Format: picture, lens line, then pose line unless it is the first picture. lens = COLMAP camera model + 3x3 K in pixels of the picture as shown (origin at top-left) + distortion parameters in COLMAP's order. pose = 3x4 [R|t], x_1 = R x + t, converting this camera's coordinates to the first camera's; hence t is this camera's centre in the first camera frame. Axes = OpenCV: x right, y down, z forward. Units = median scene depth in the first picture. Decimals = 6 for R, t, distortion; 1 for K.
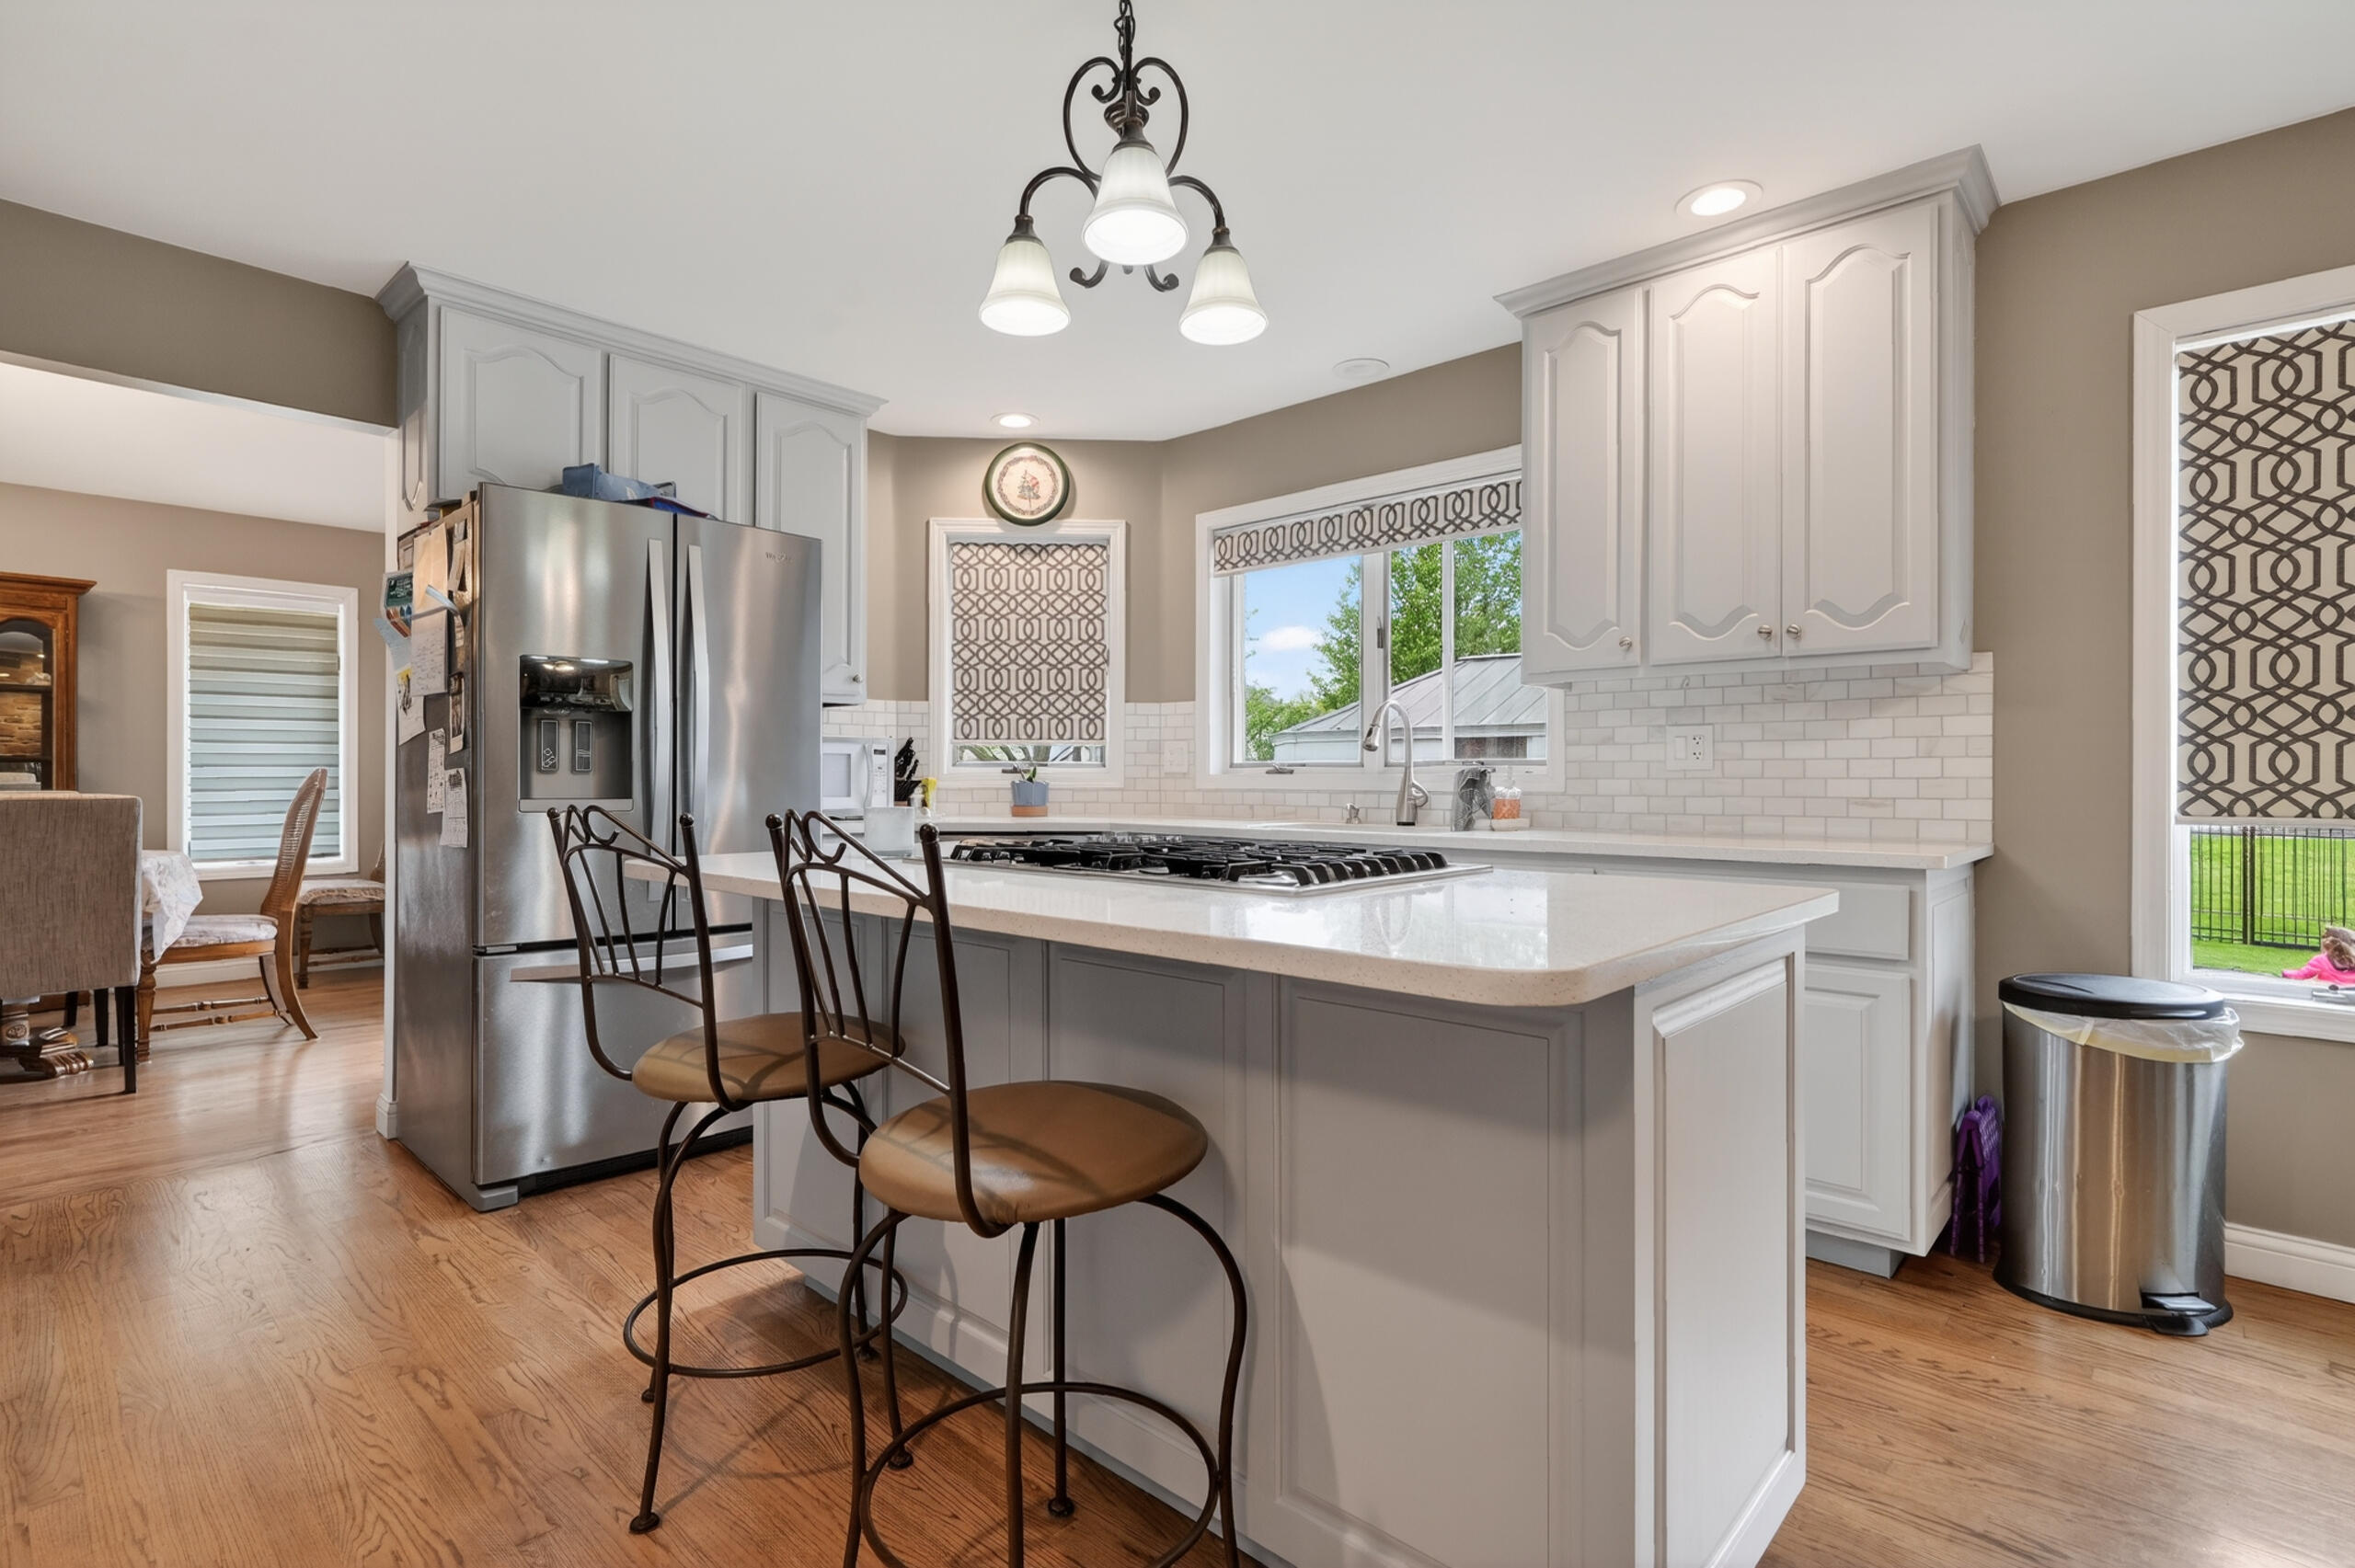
lens RADIAL K [[1124.5, 0, 1181.1], [0, 1124.5, 771.2], [0, 0, 1]] dist [-0.000421, 0.000537]
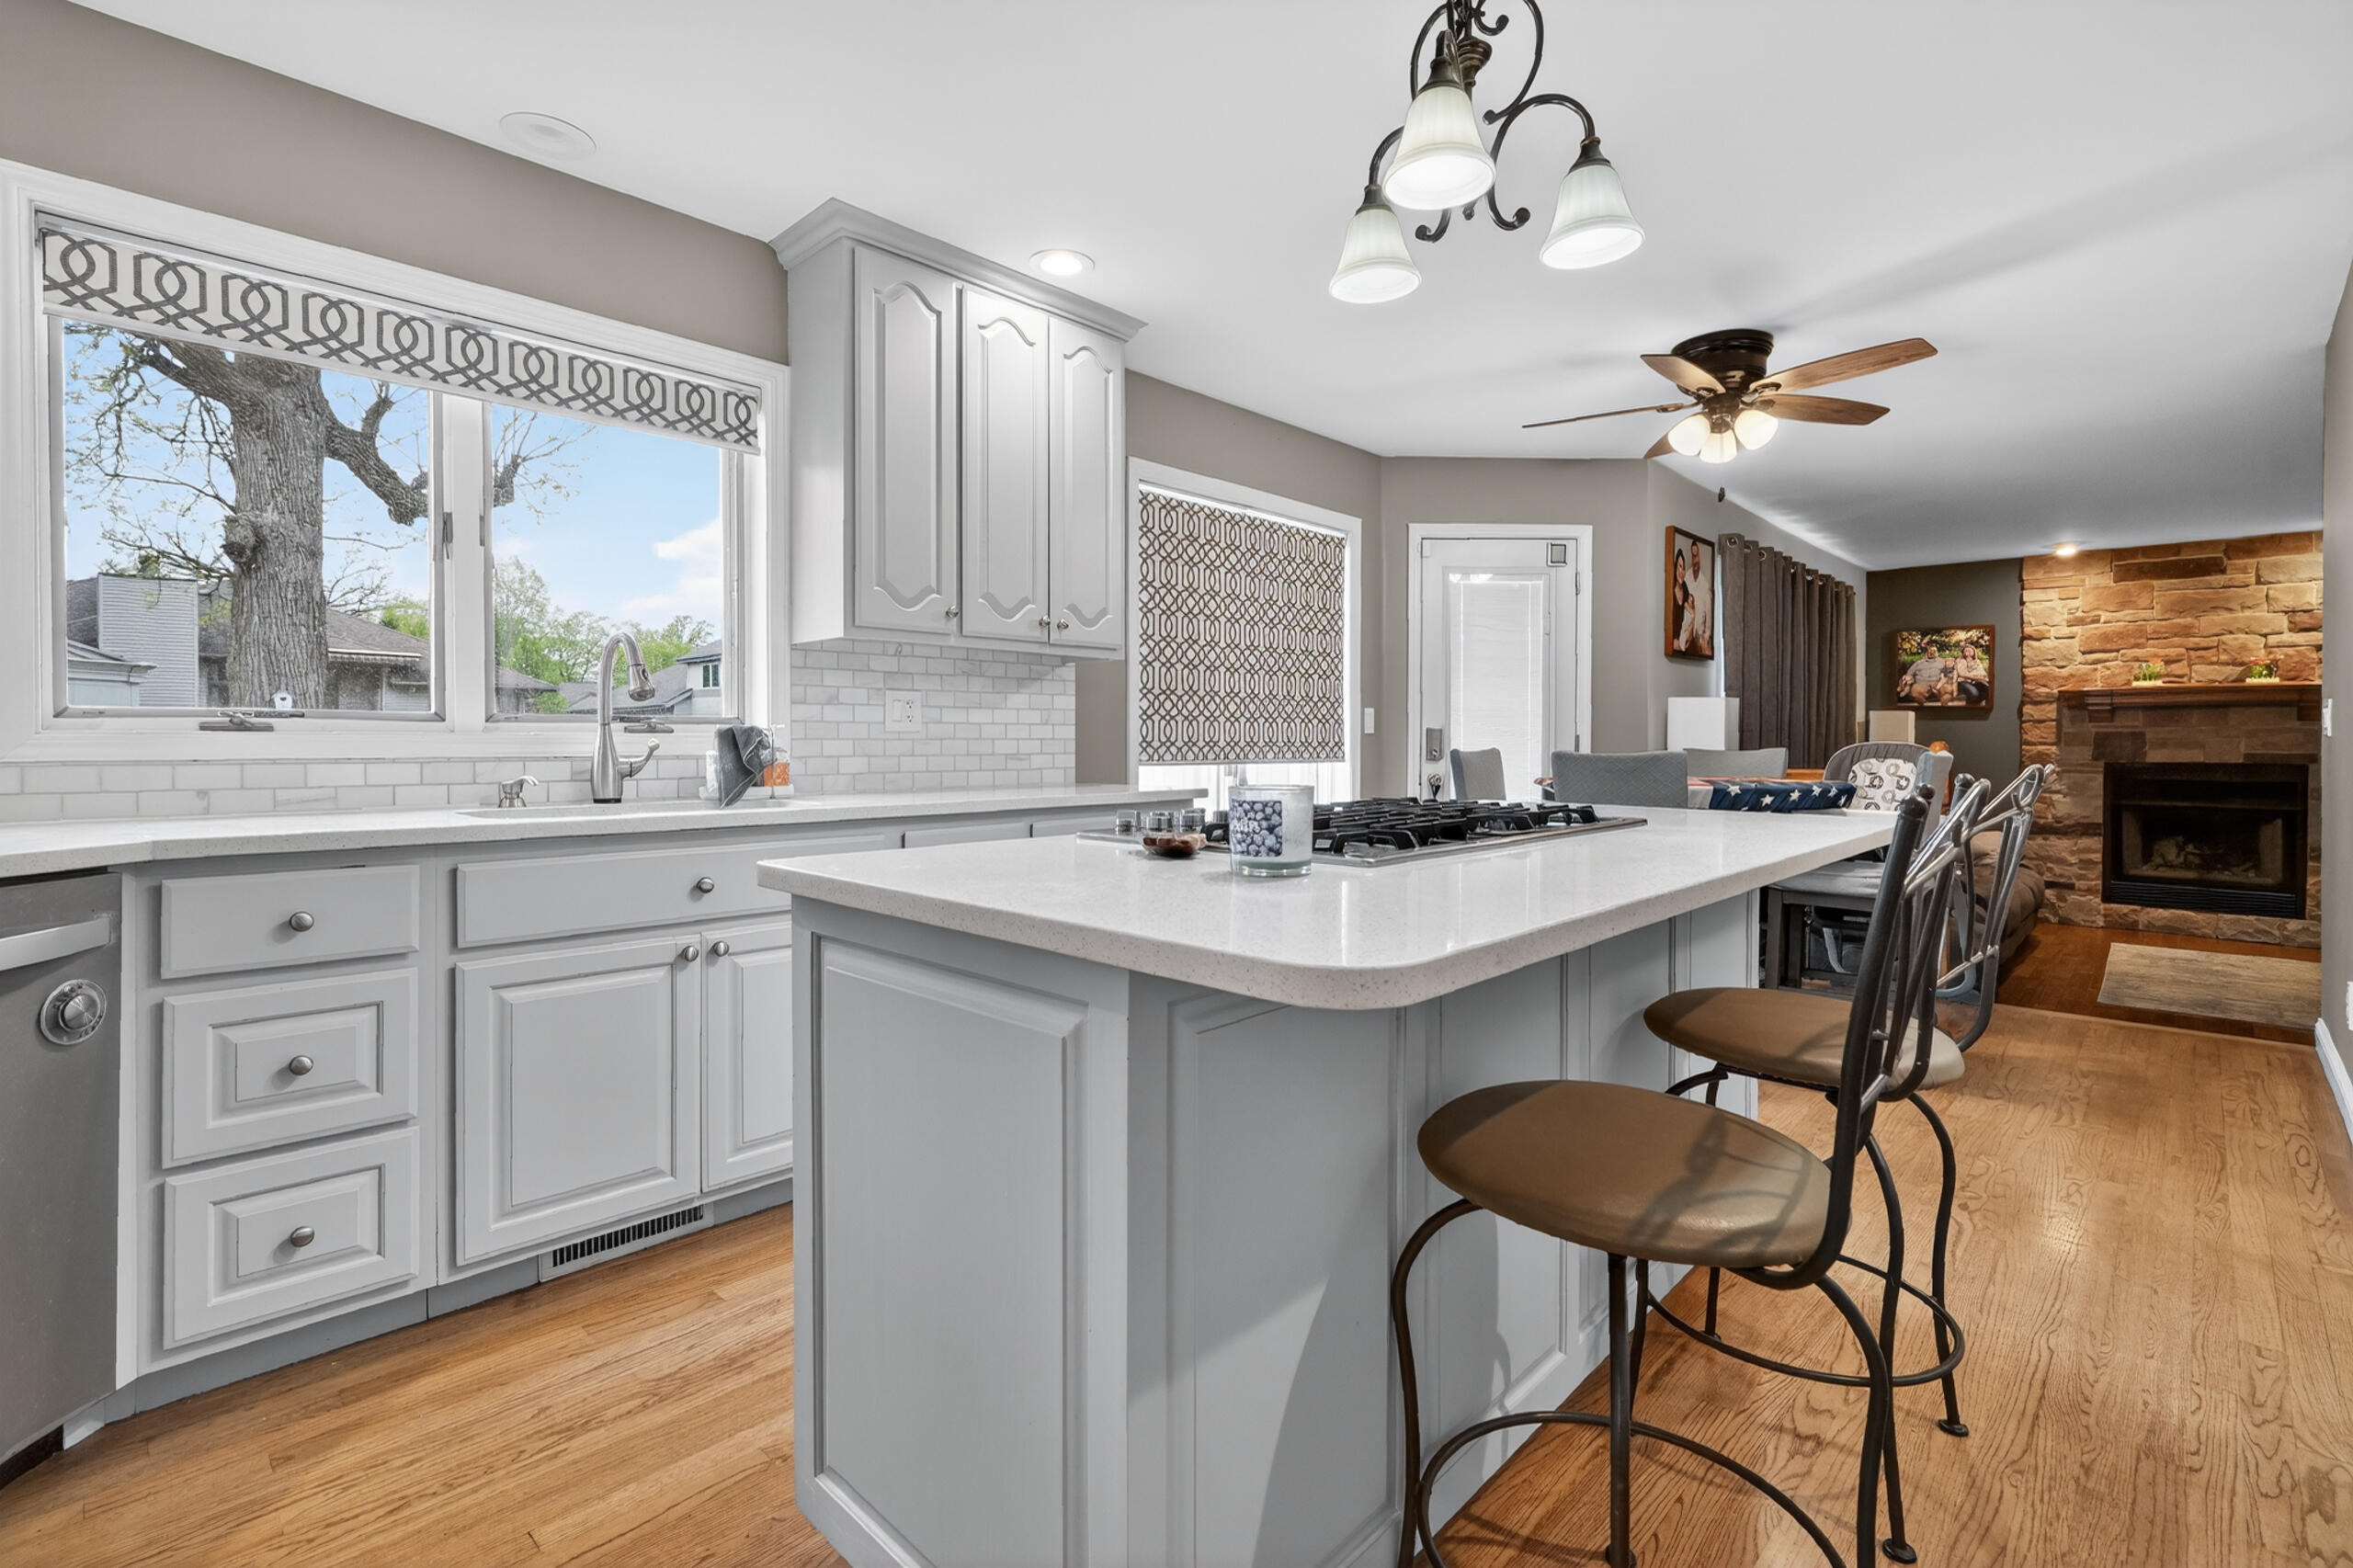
lens RADIAL K [[1068.9, 0, 1176.0], [0, 1068.9, 753.1], [0, 0, 1]] dist [-0.003790, 0.001841]
pose [[0.011160, -0.016599, 0.999800, -0.439581], [-0.010694, 0.999803, 0.016718, -0.000385], [-0.999881, -0.010879, 0.010981, 0.561064]]
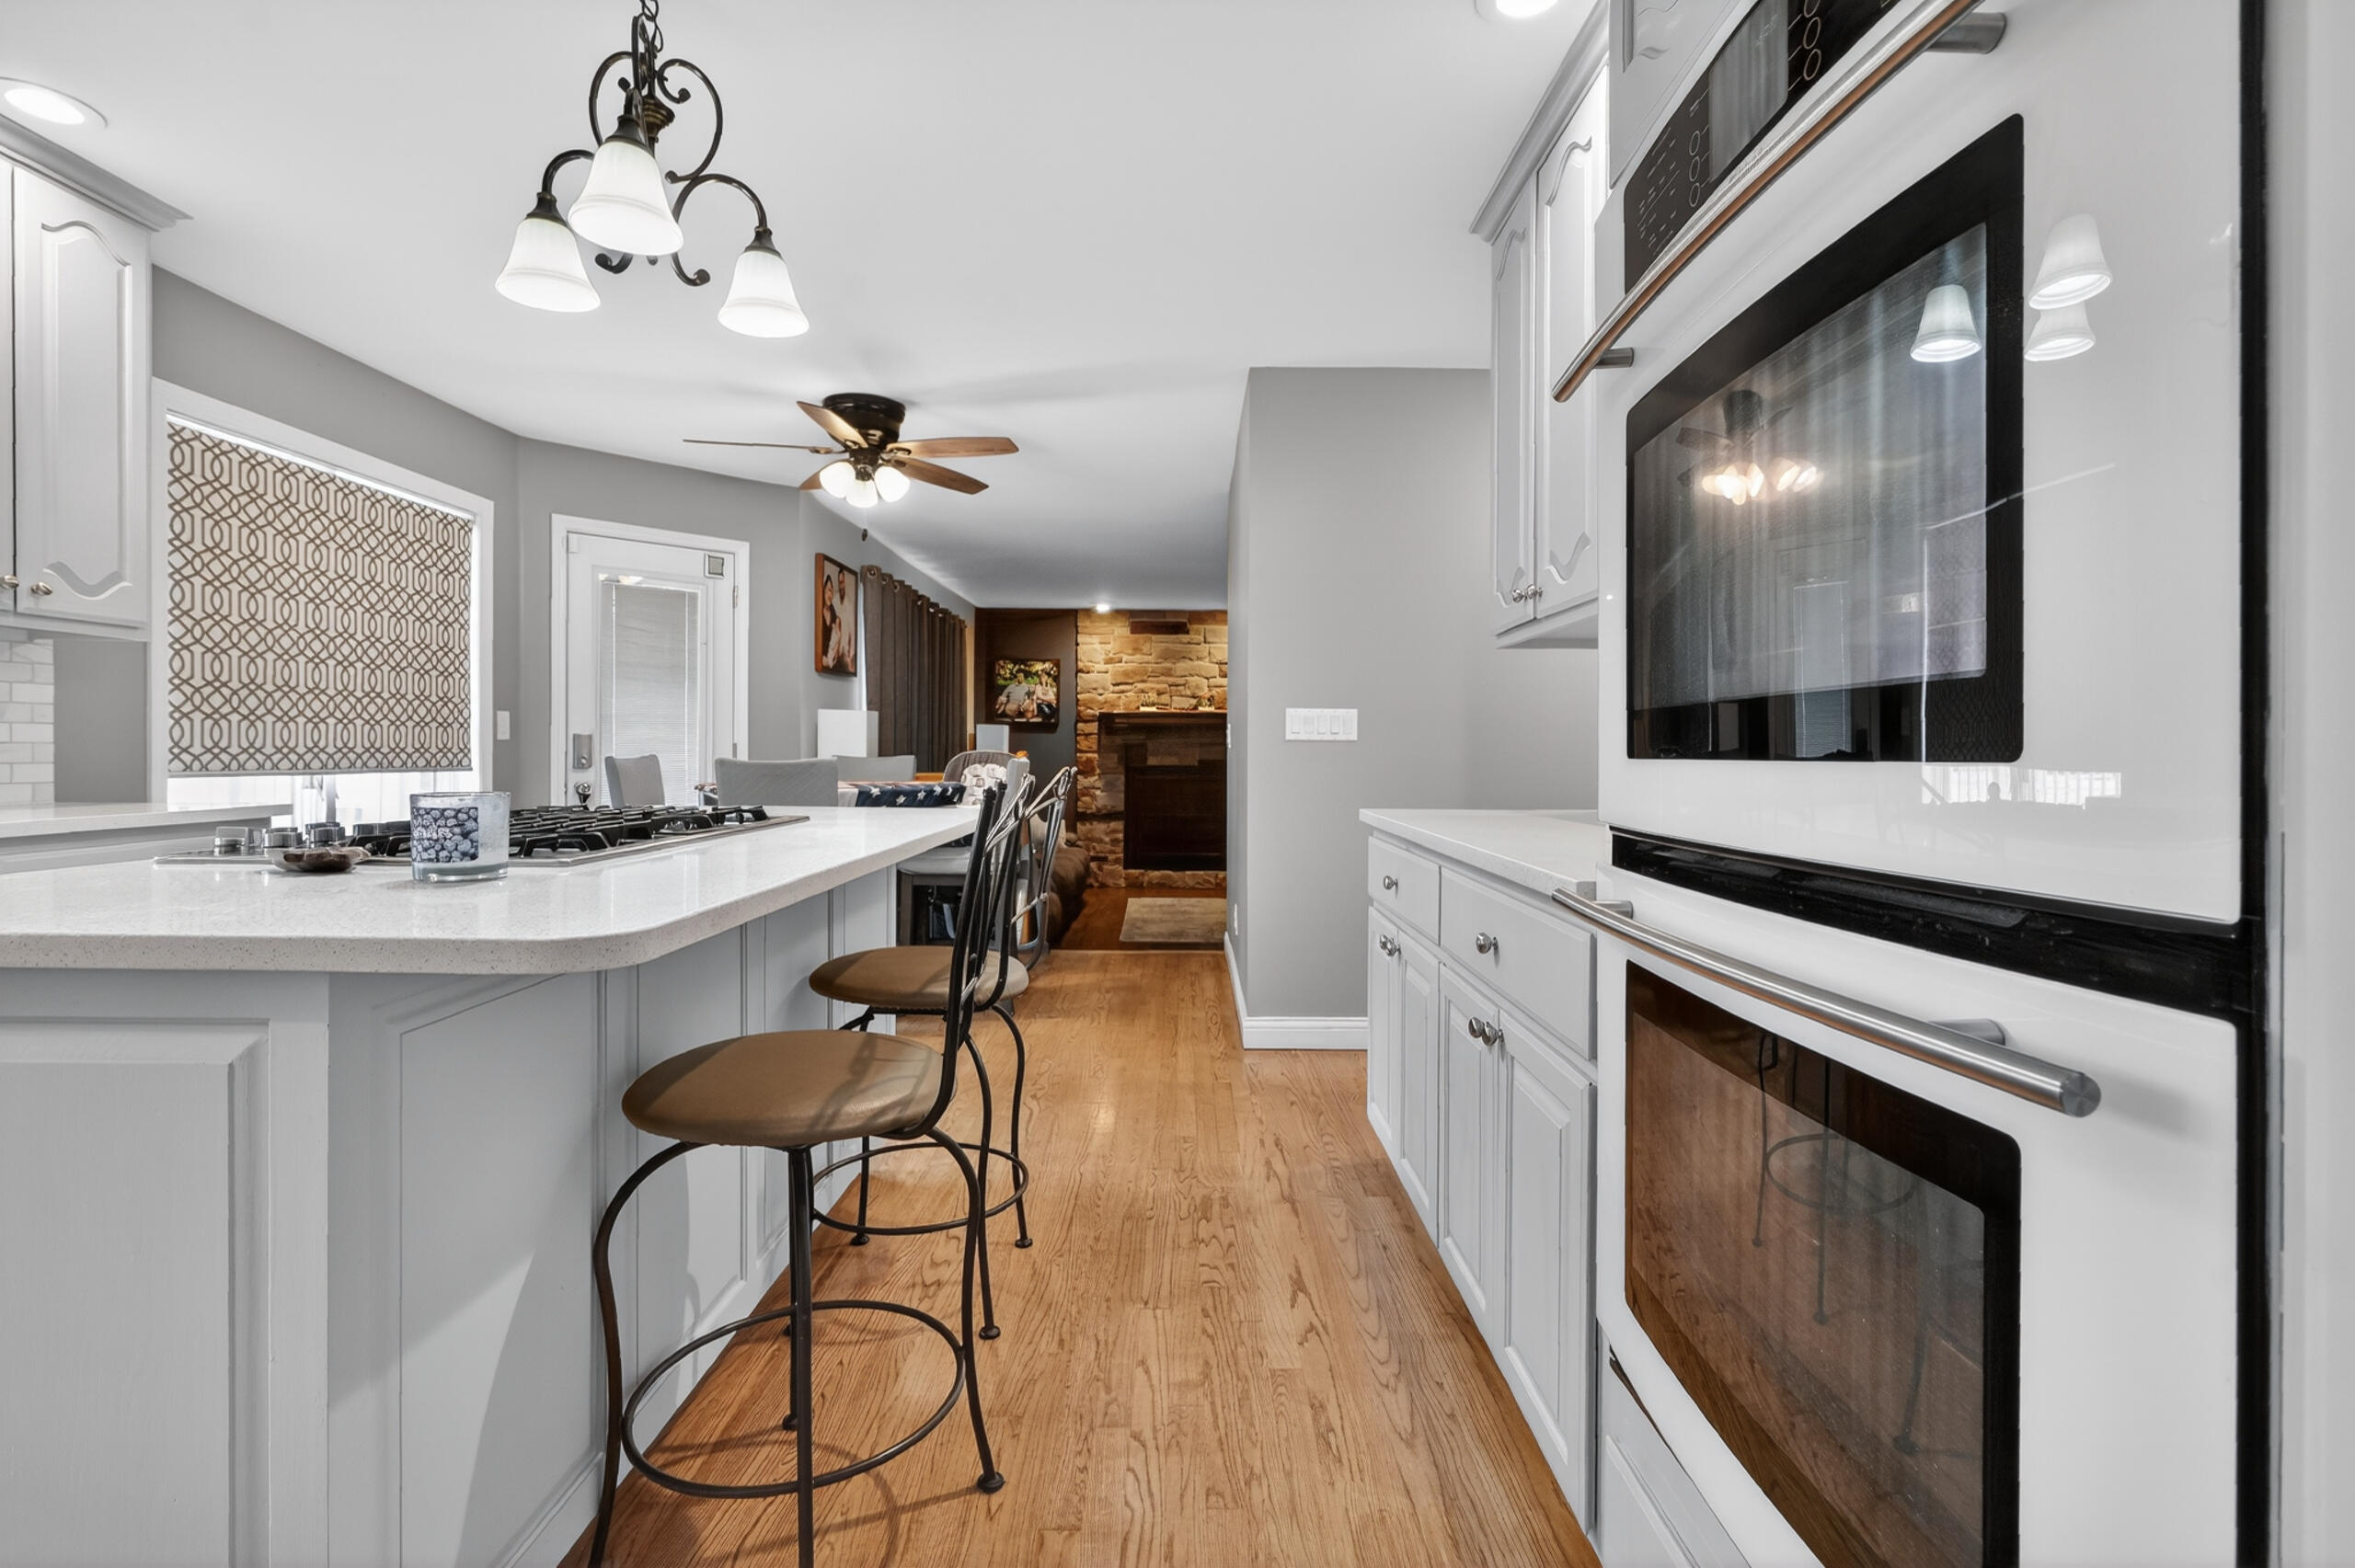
lens RADIAL K [[1069.6, 0, 1177.0], [0, 1069.6, 753.1], [0, 0, 1]] dist [-0.003790, 0.001841]
pose [[-0.680504, -0.010441, 0.732670, -0.502056], [-0.016308, 0.999867, -0.000899, -0.000698], [-0.732563, -0.012560, -0.680583, 0.596312]]
